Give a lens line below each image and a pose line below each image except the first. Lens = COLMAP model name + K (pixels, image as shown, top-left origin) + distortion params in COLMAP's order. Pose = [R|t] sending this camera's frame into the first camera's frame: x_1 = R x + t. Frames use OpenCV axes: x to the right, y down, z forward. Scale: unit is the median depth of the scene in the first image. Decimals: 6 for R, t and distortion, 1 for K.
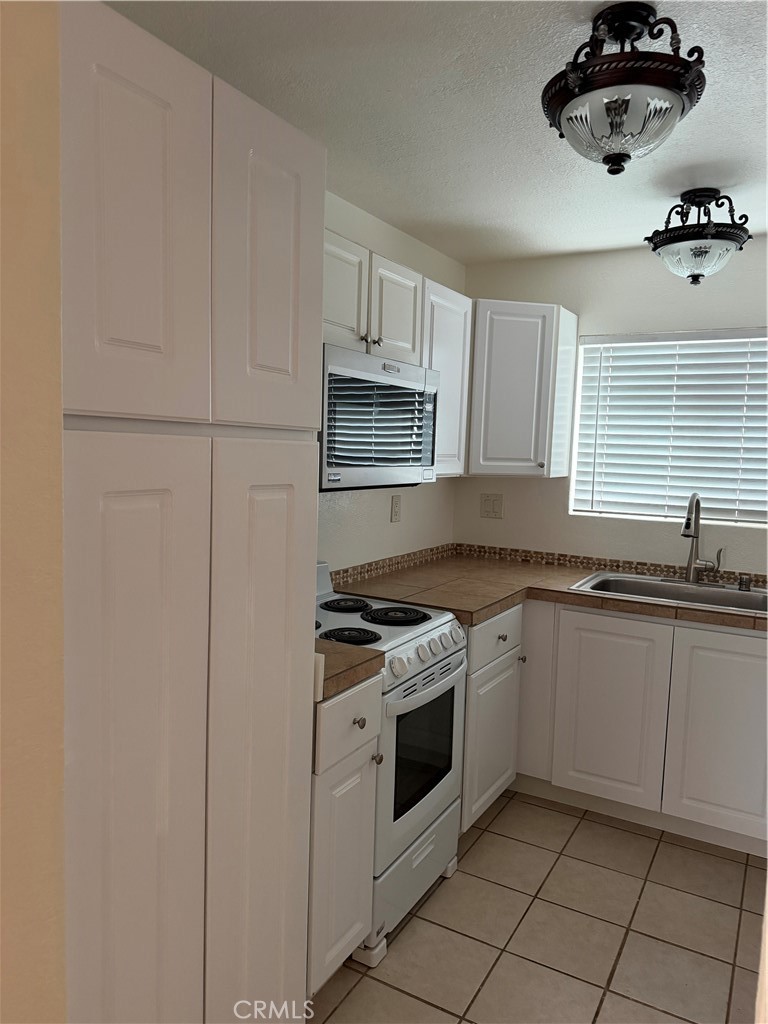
lens RADIAL K [[727.1, 0, 369.2], [0, 727.1, 515.9], [0, 0, 1]] dist [0.042832, -0.039938]
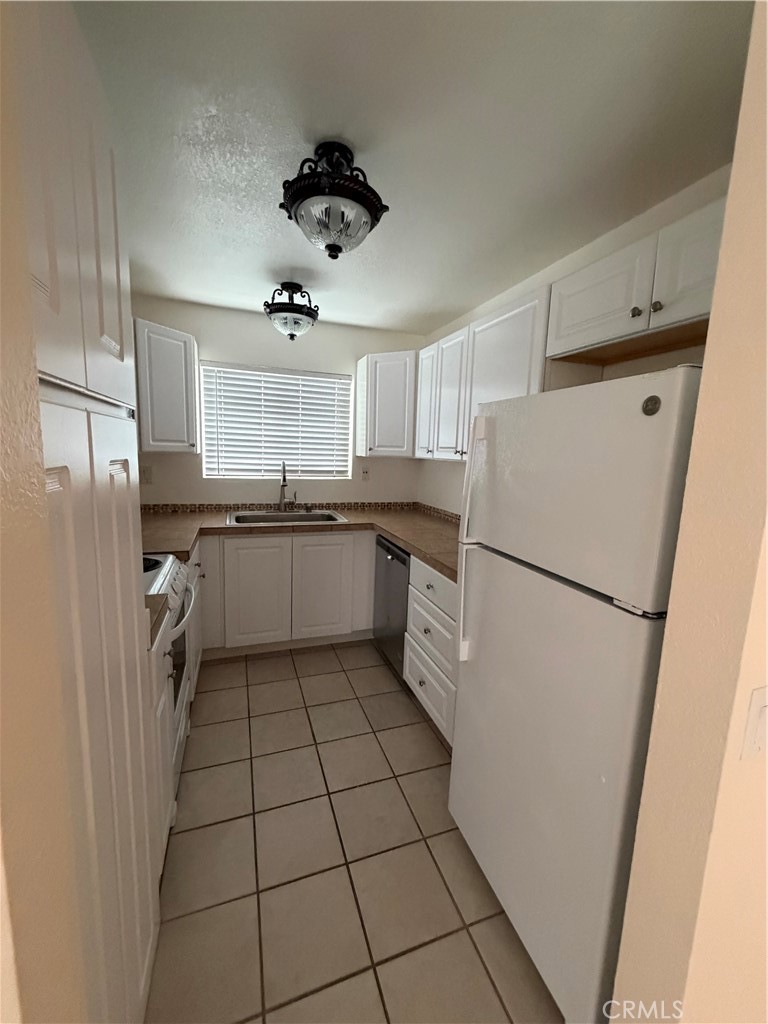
lens RADIAL K [[410.0, 0, 385.9], [0, 410.0, 510.9], [0, 0, 1]] dist [-0.002533, -0.000151]
pose [[0.642699, -0.119756, 0.756701, -0.167898], [0.054501, 0.992352, 0.110760, -0.009376], [-0.764177, -0.029945, 0.644311, 0.170902]]
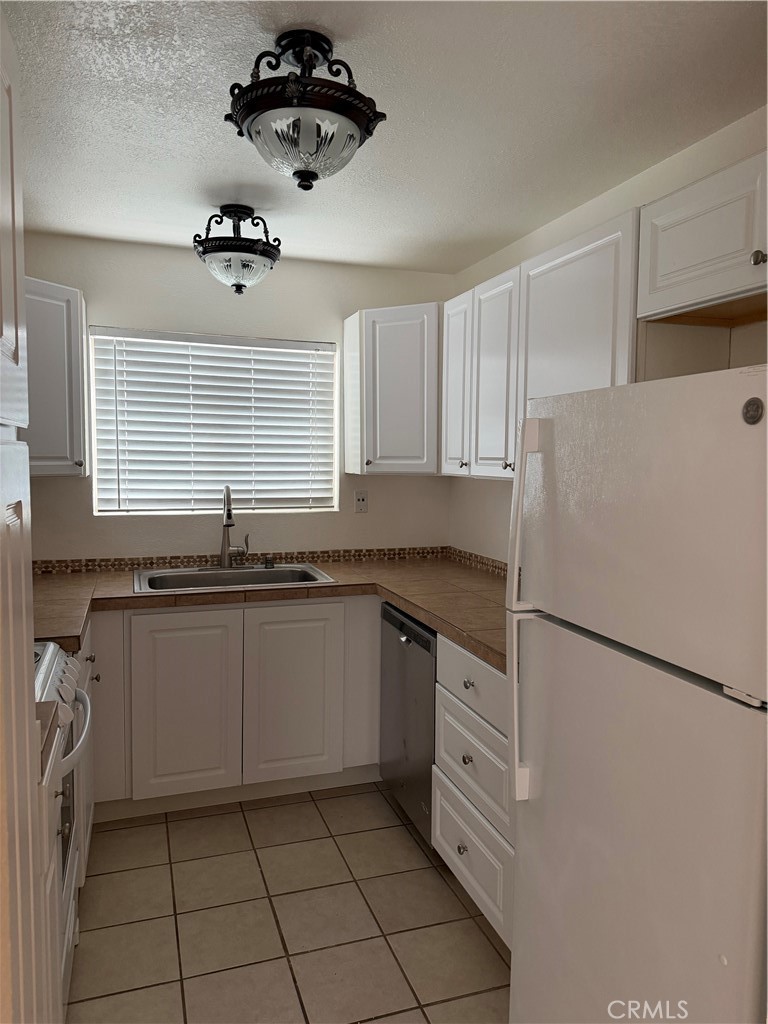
lens RADIAL K [[727.1, 0, 387.9], [0, 727.1, 515.2], [0, 0, 1]] dist [0.042832, -0.039938]
pose [[0.652071, -0.087773, 0.753060, -0.221057], [0.080218, 0.995688, 0.046592, -0.019299], [-0.753902, 0.030028, 0.656300, 0.118502]]
